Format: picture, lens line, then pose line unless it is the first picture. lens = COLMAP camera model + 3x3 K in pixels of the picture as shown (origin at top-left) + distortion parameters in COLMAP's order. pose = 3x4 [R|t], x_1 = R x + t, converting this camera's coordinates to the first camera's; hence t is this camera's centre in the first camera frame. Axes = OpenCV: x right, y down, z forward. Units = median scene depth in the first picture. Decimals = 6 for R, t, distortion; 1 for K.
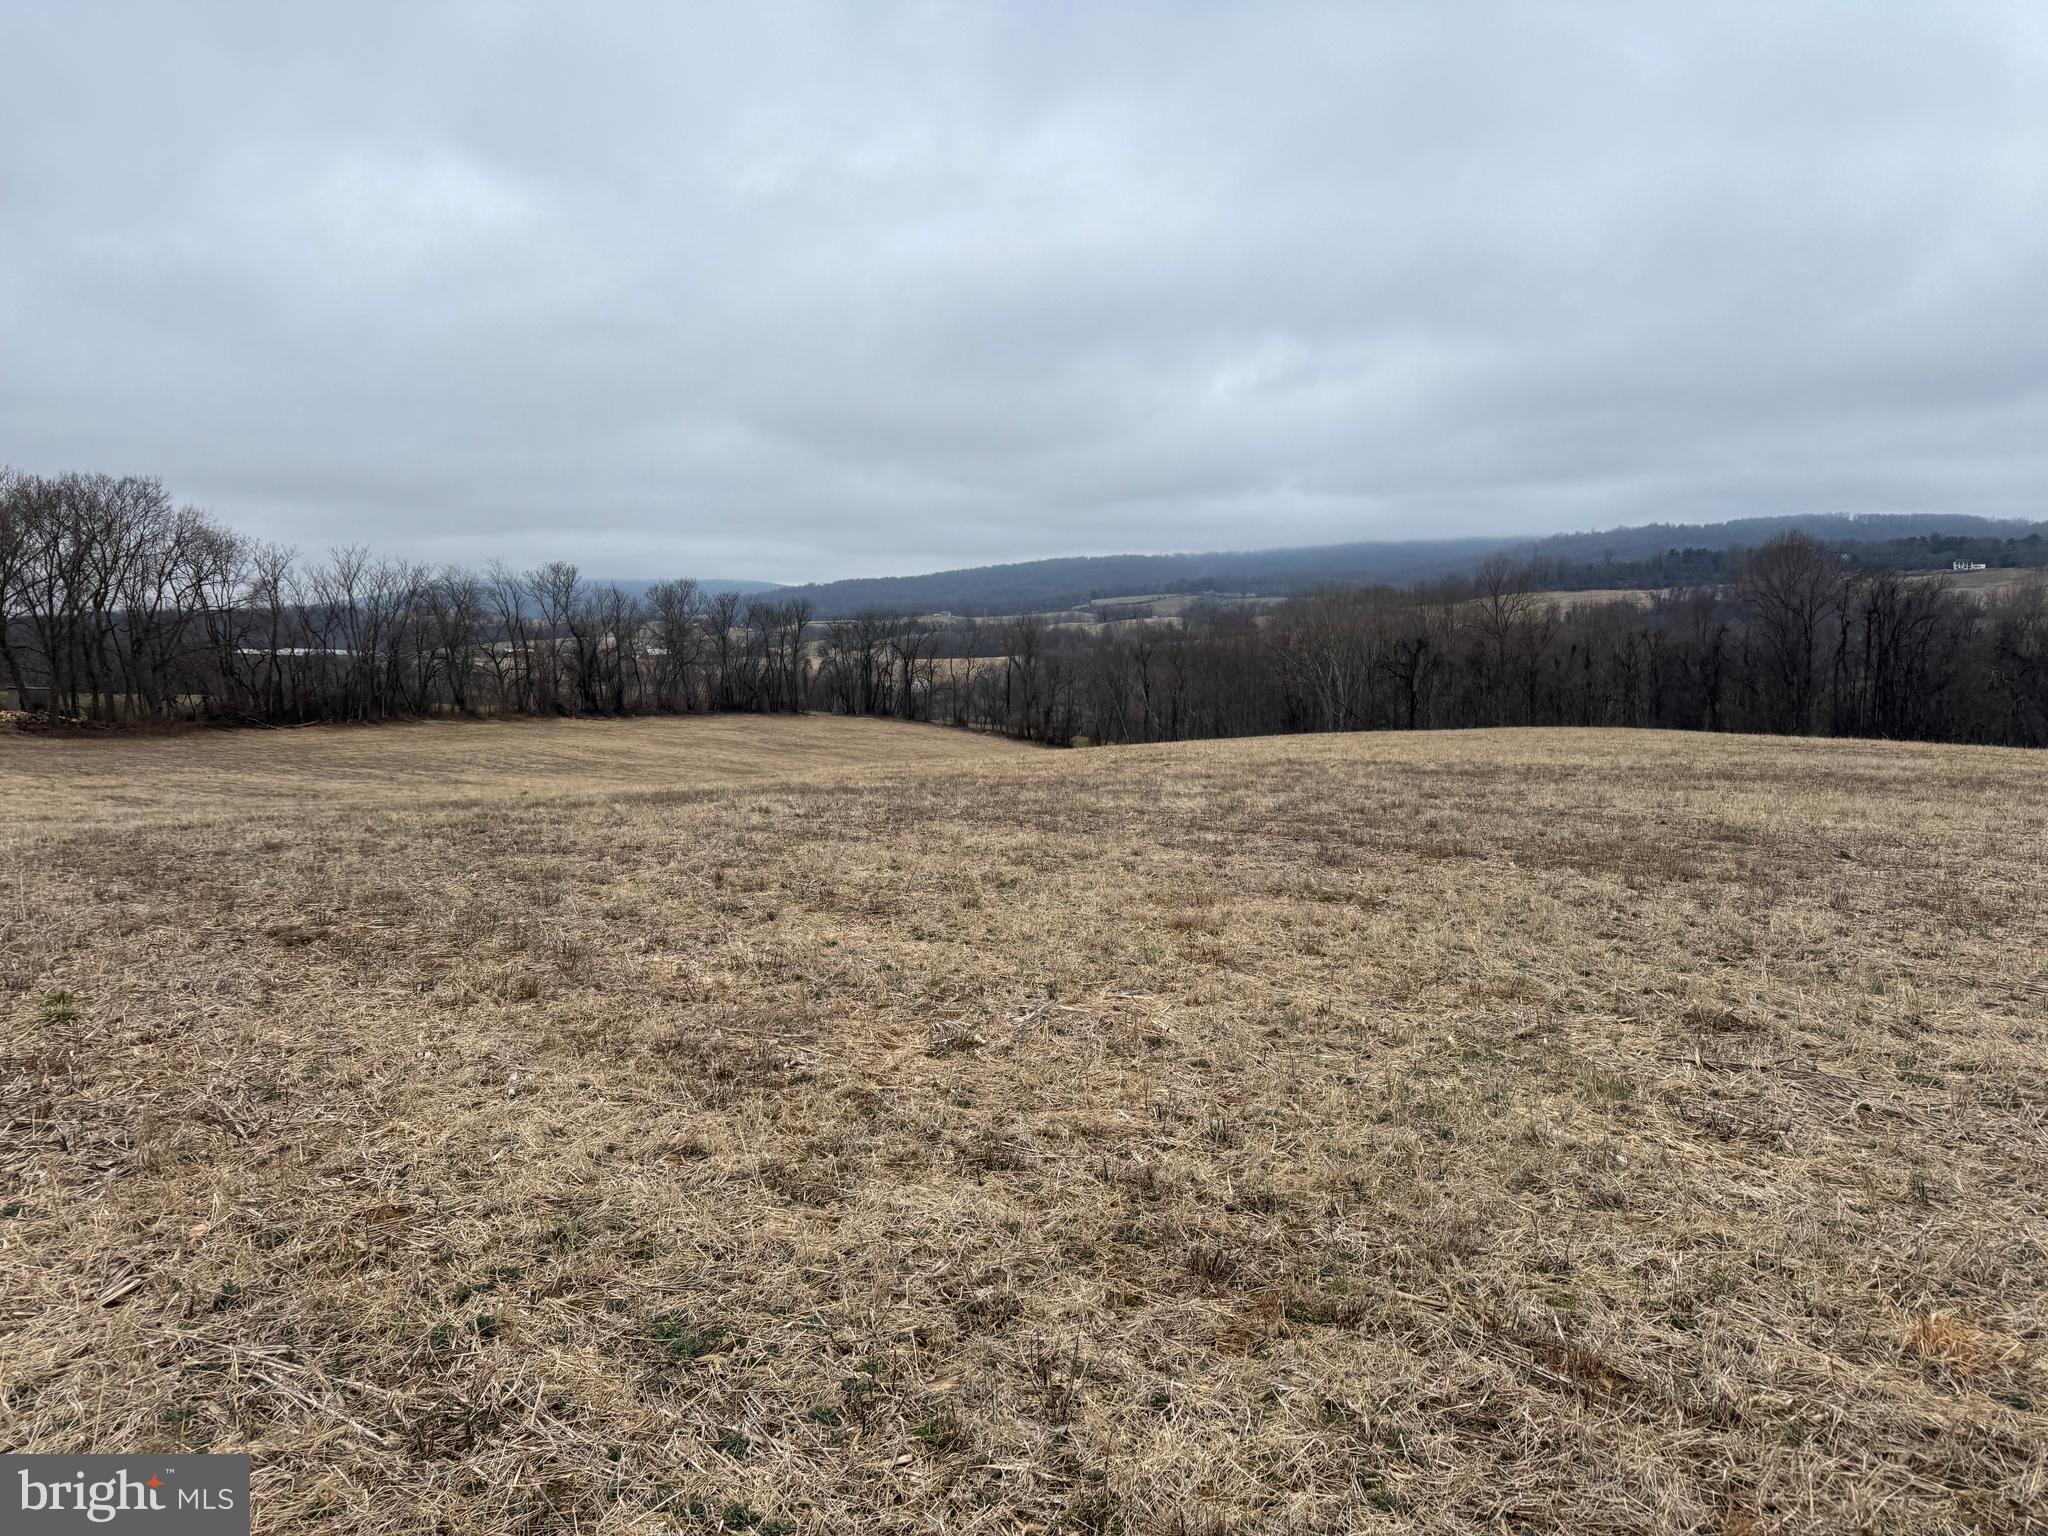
lens RADIAL K [[1443.5, 0, 978.8], [0, 1443.5, 775.1], [0, 0, 1]] dist [0.080181, -0.091404]
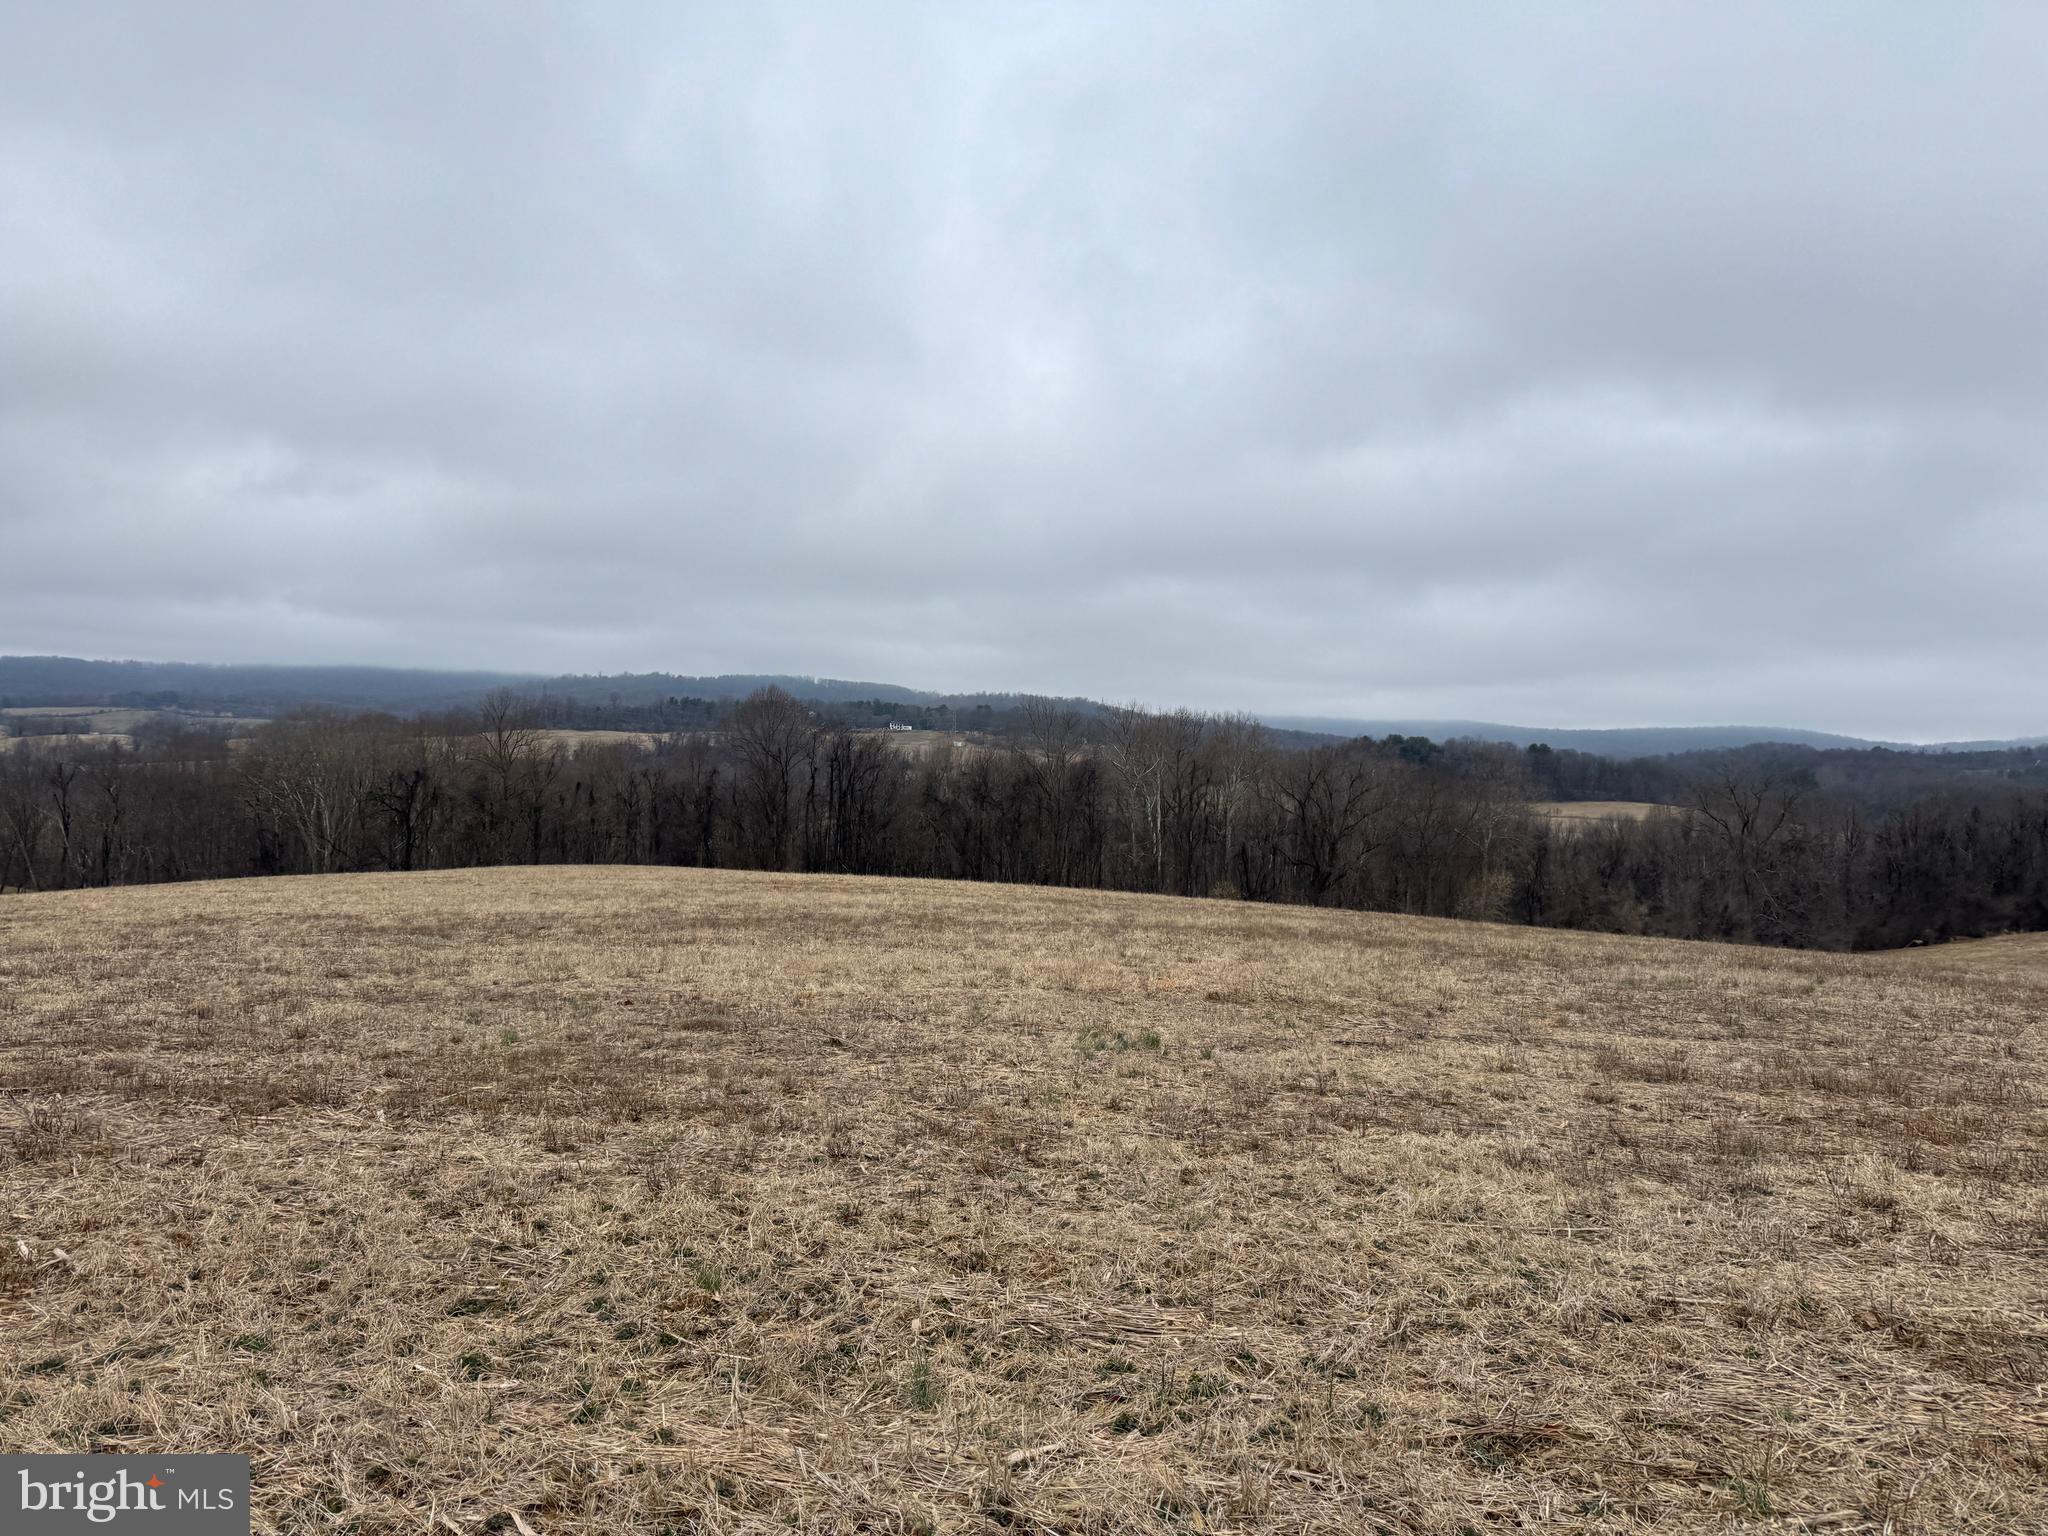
lens RADIAL K [[1443.5, 0, 1029.9], [0, 1443.5, 764.3], [0, 0, 1]] dist [0.080181, -0.091404]
pose [[0.776363, 0.034911, 0.629318, 0.021447], [0.028384, 0.995515, -0.090242, -0.002514], [-0.629646, 0.087923, 0.771891, 0.039065]]
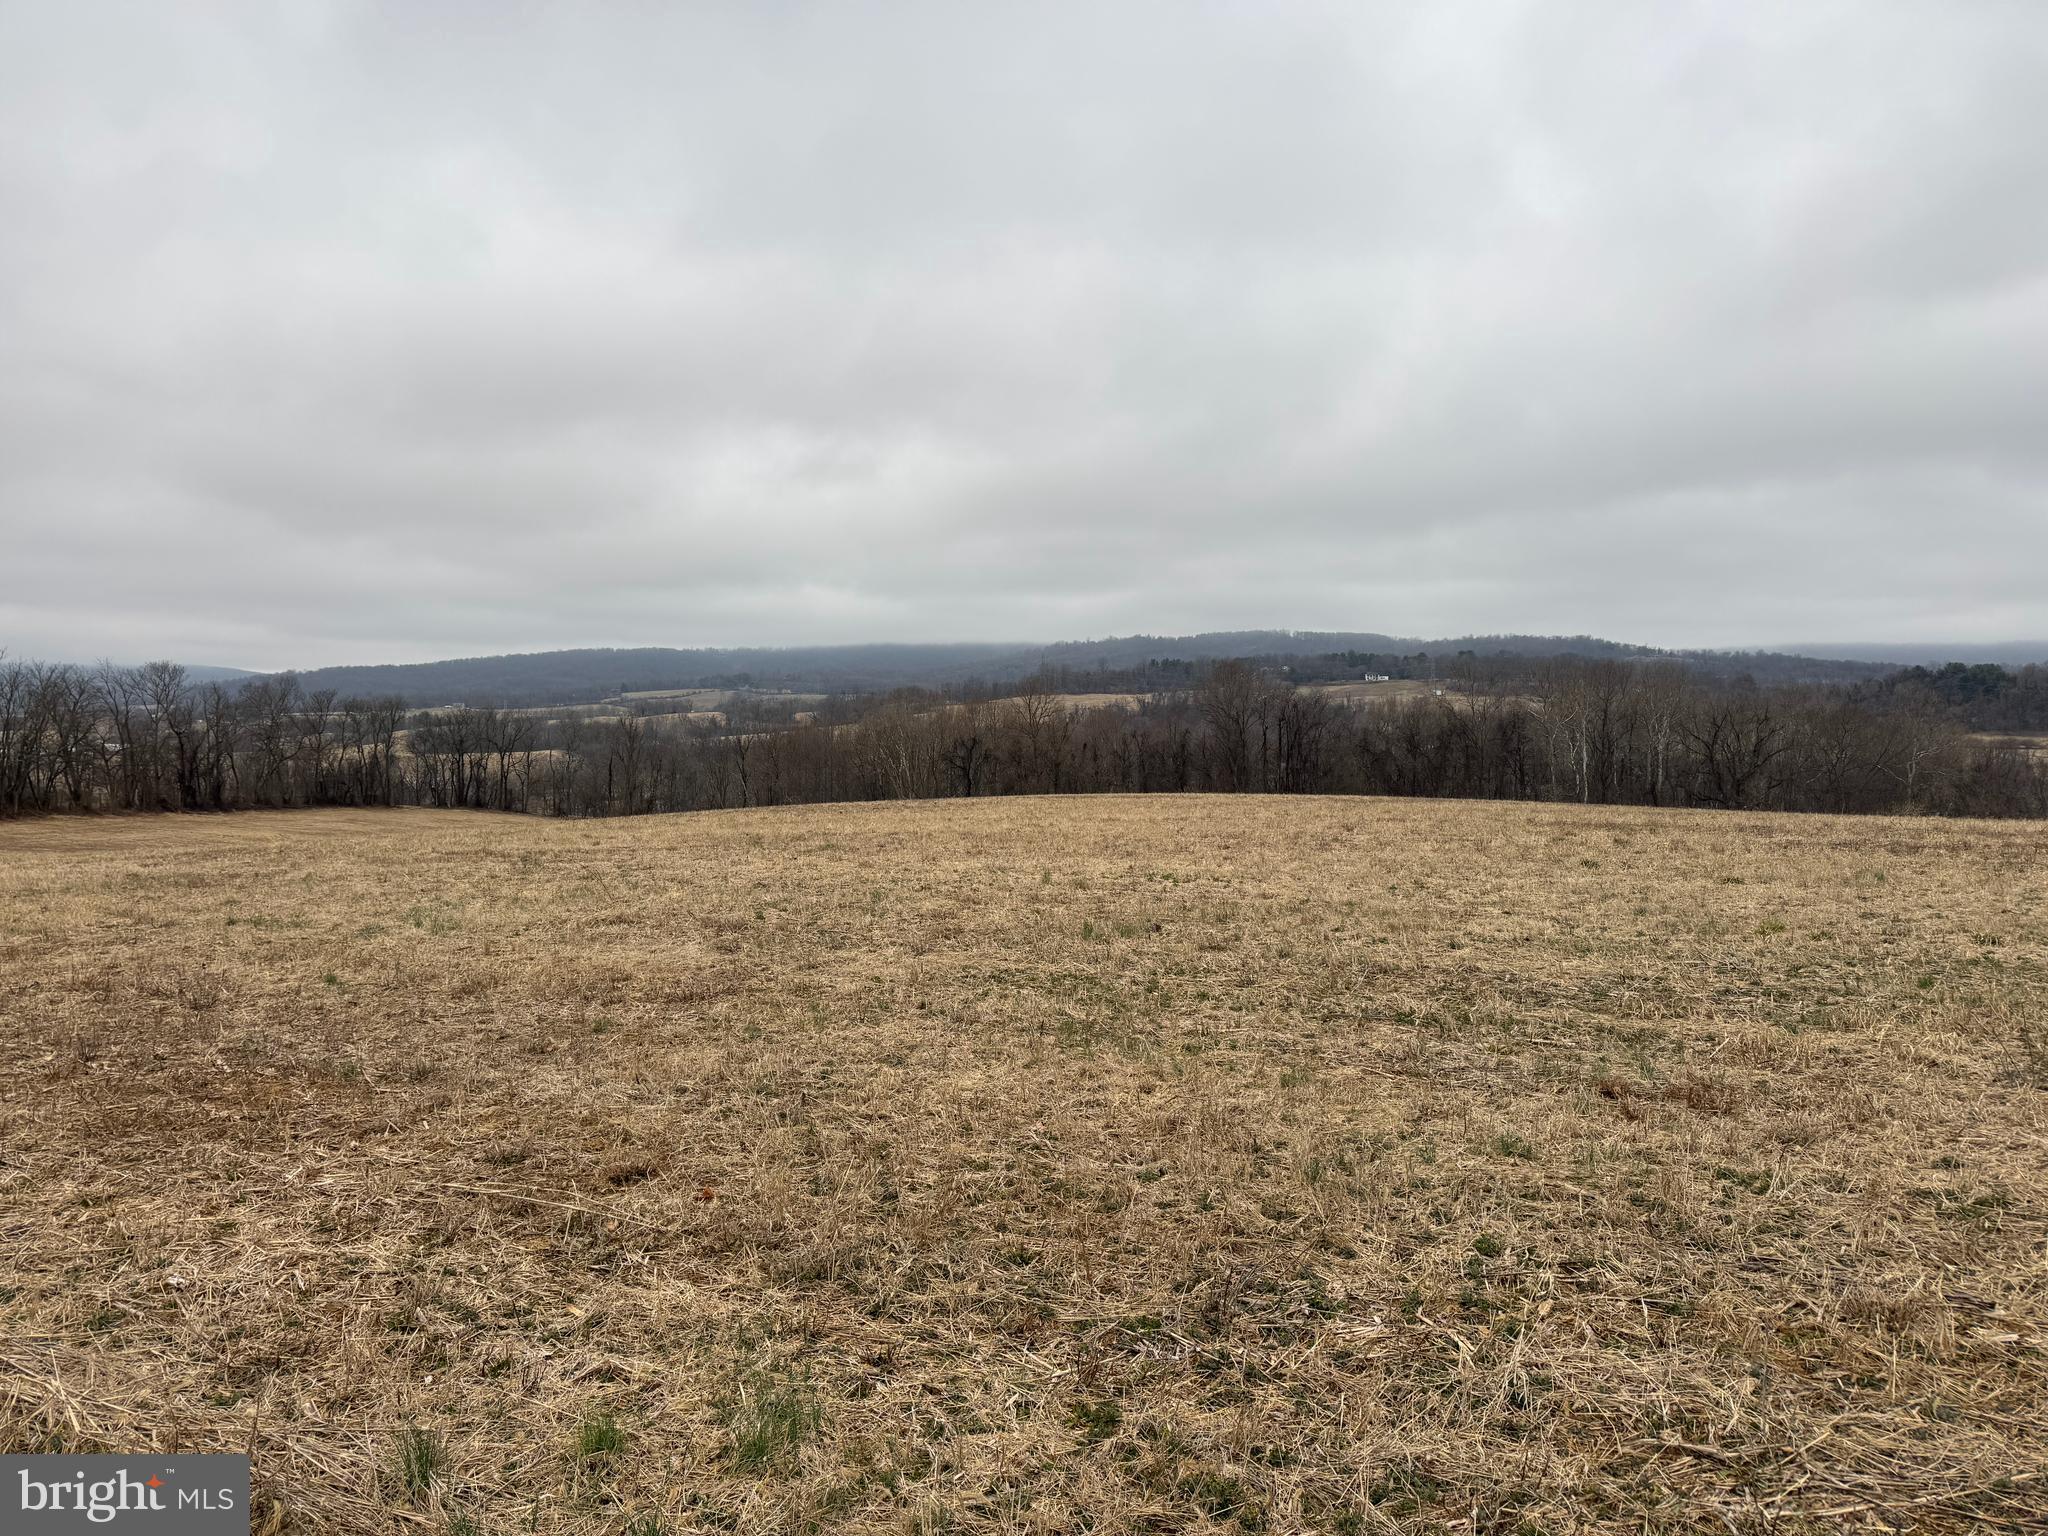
lens RADIAL K [[1553.7, 0, 1019.6], [0, 1553.7, 776.9], [0, 0, 1]] dist [0.015023, -0.009040]
pose [[0.938654, -0.006646, 0.344797, -0.105677], [0.029246, 0.997746, -0.060388, 0.019486], [-0.343619, 0.066767, 0.936733, -0.230794]]
